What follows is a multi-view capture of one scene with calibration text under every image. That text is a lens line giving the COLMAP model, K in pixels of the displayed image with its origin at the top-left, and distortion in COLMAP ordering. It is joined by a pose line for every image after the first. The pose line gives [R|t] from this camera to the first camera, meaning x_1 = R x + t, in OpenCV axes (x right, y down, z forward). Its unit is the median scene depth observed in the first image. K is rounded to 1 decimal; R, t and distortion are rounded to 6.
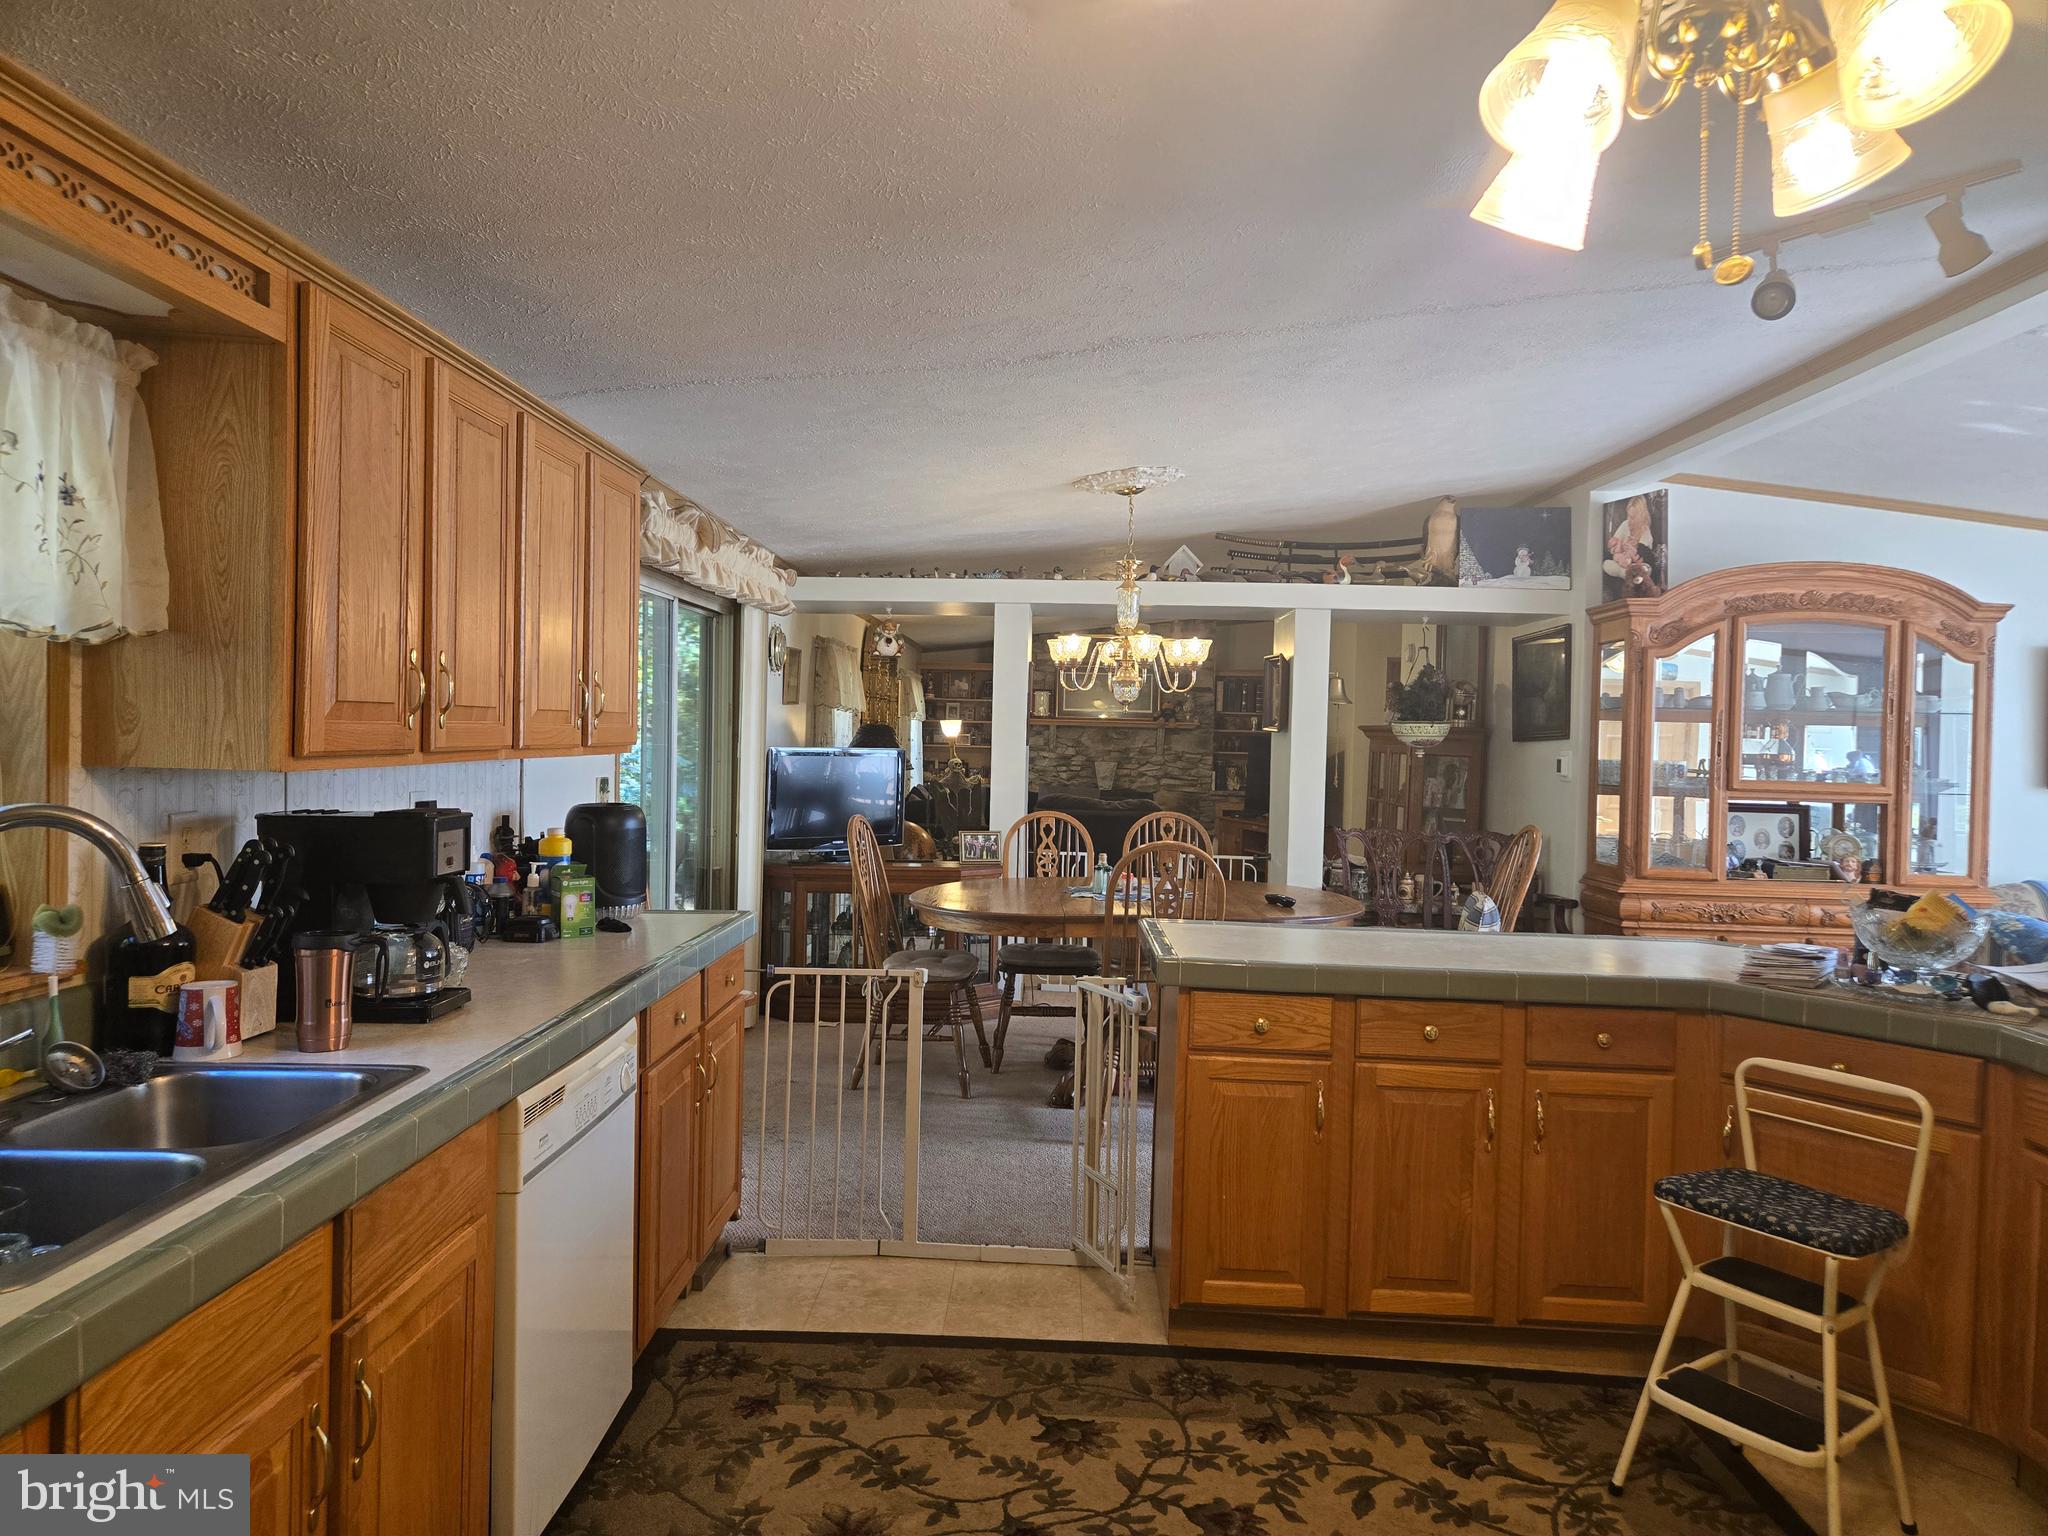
lens RADIAL K [[1357.2, 0, 1018.6], [0, 1357.2, 766.3], [0, 0, 1]] dist [0.045176, -0.022162]
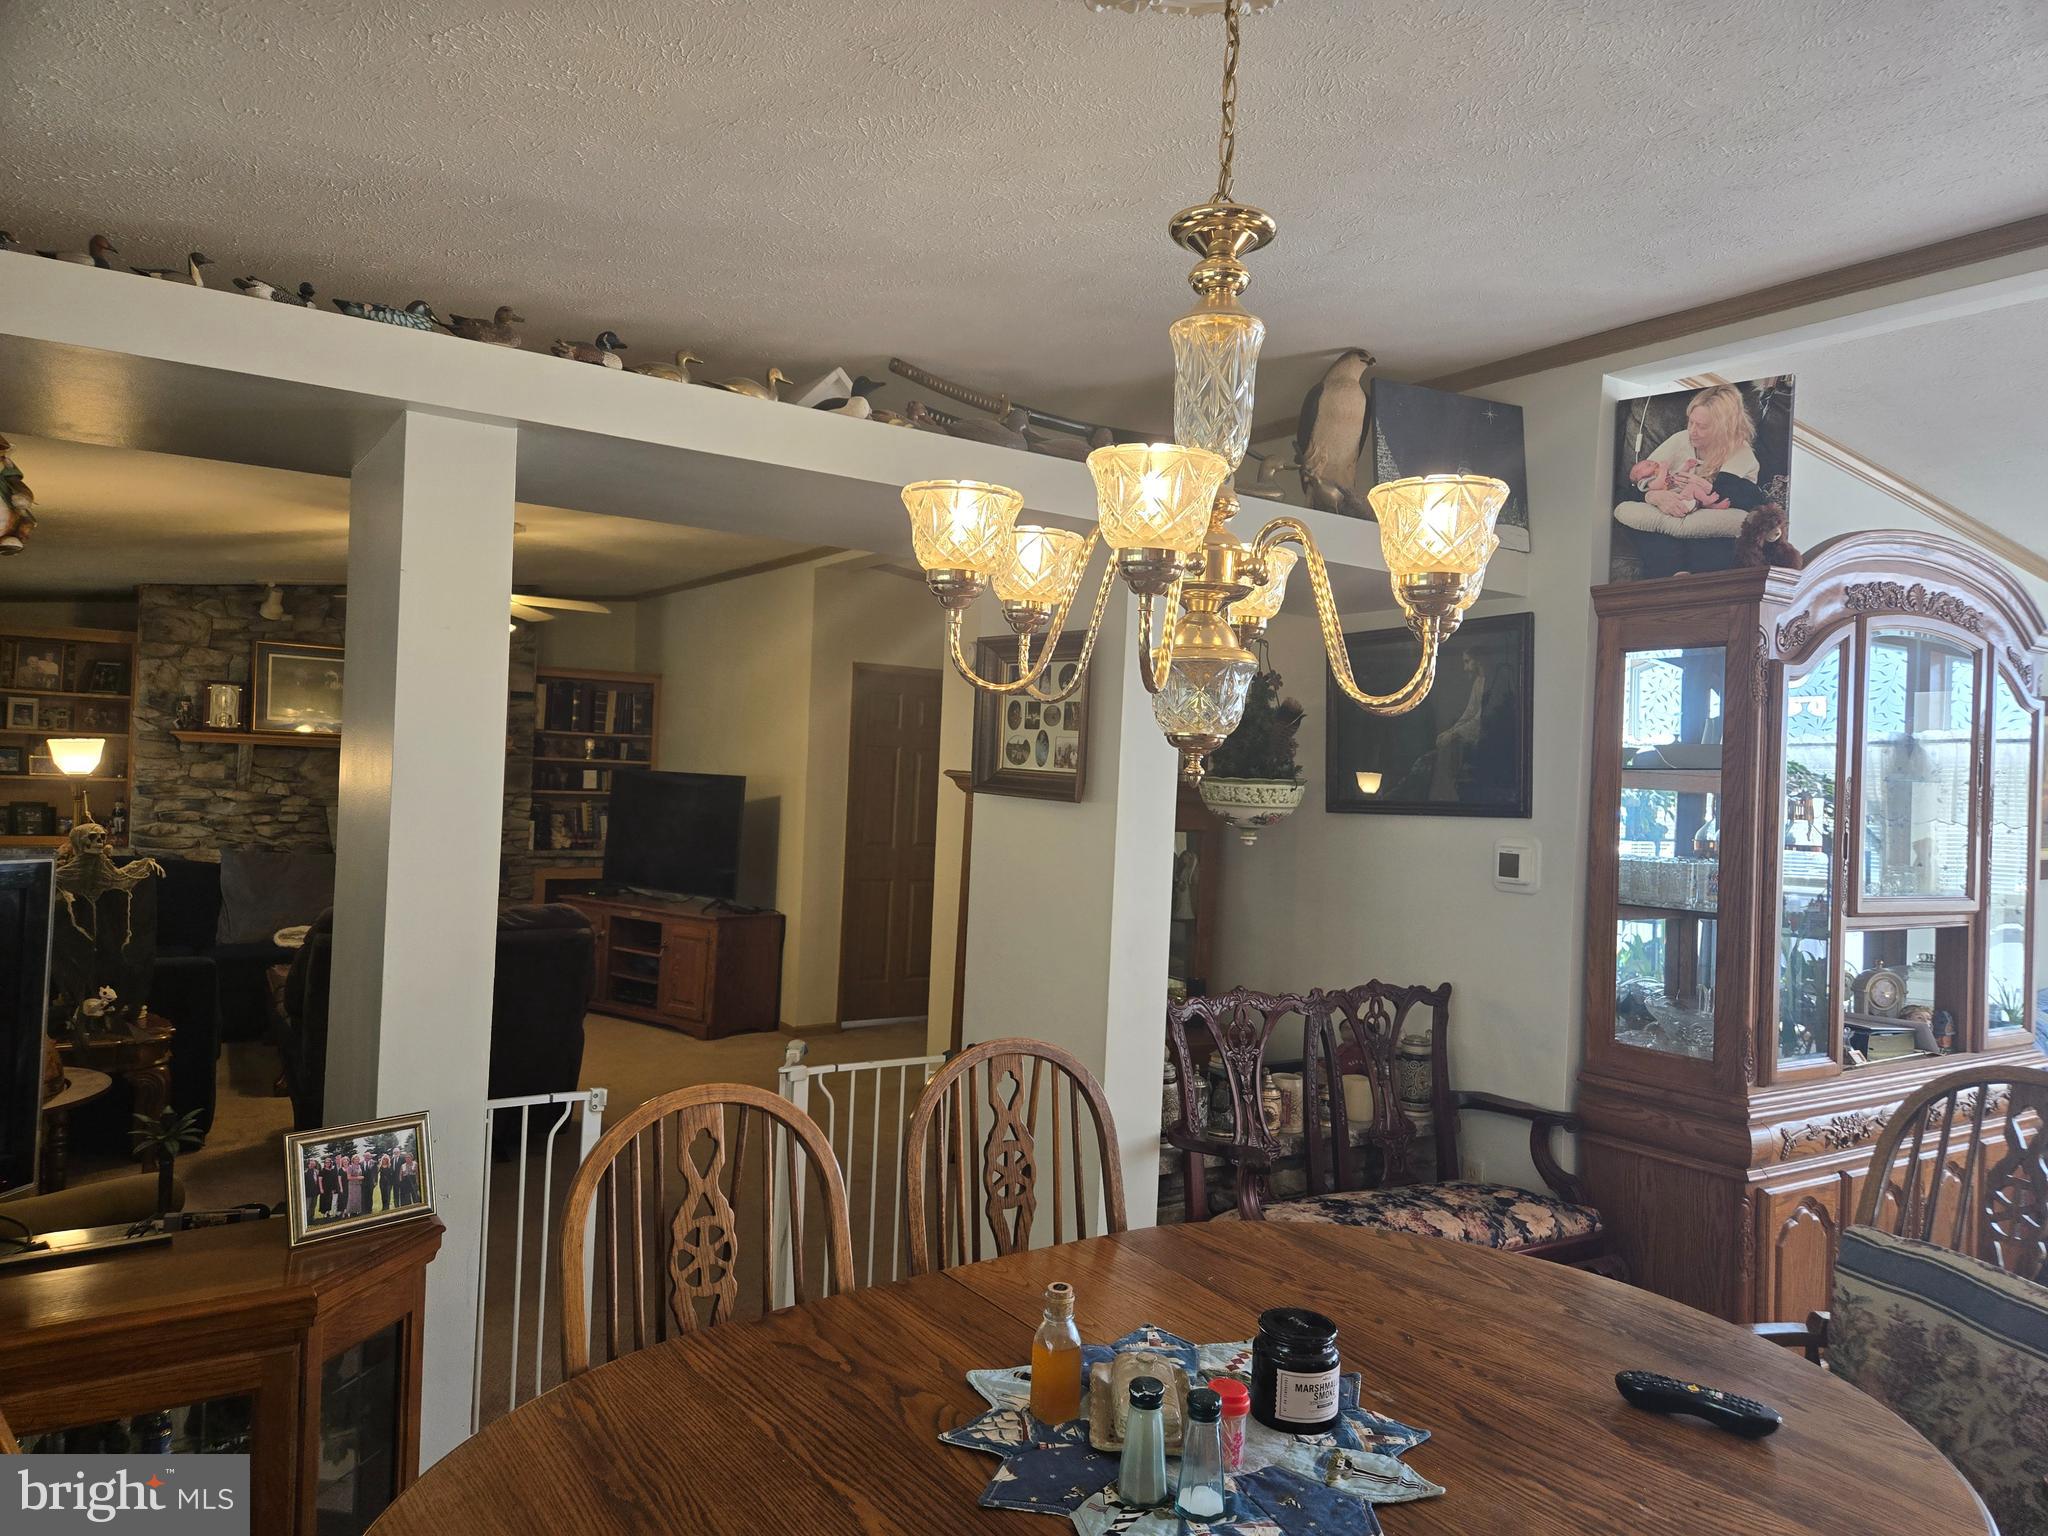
lens RADIAL K [[1357.2, 0, 1038.2], [0, 1357.2, 770.1], [0, 0, 1]] dist [0.045176, -0.022162]
pose [[0.810696, 0.013074, 0.585321, -0.091212], [-0.007994, 0.999905, -0.011261, -0.031982], [-0.585412, 0.004450, 0.810724, 0.677125]]
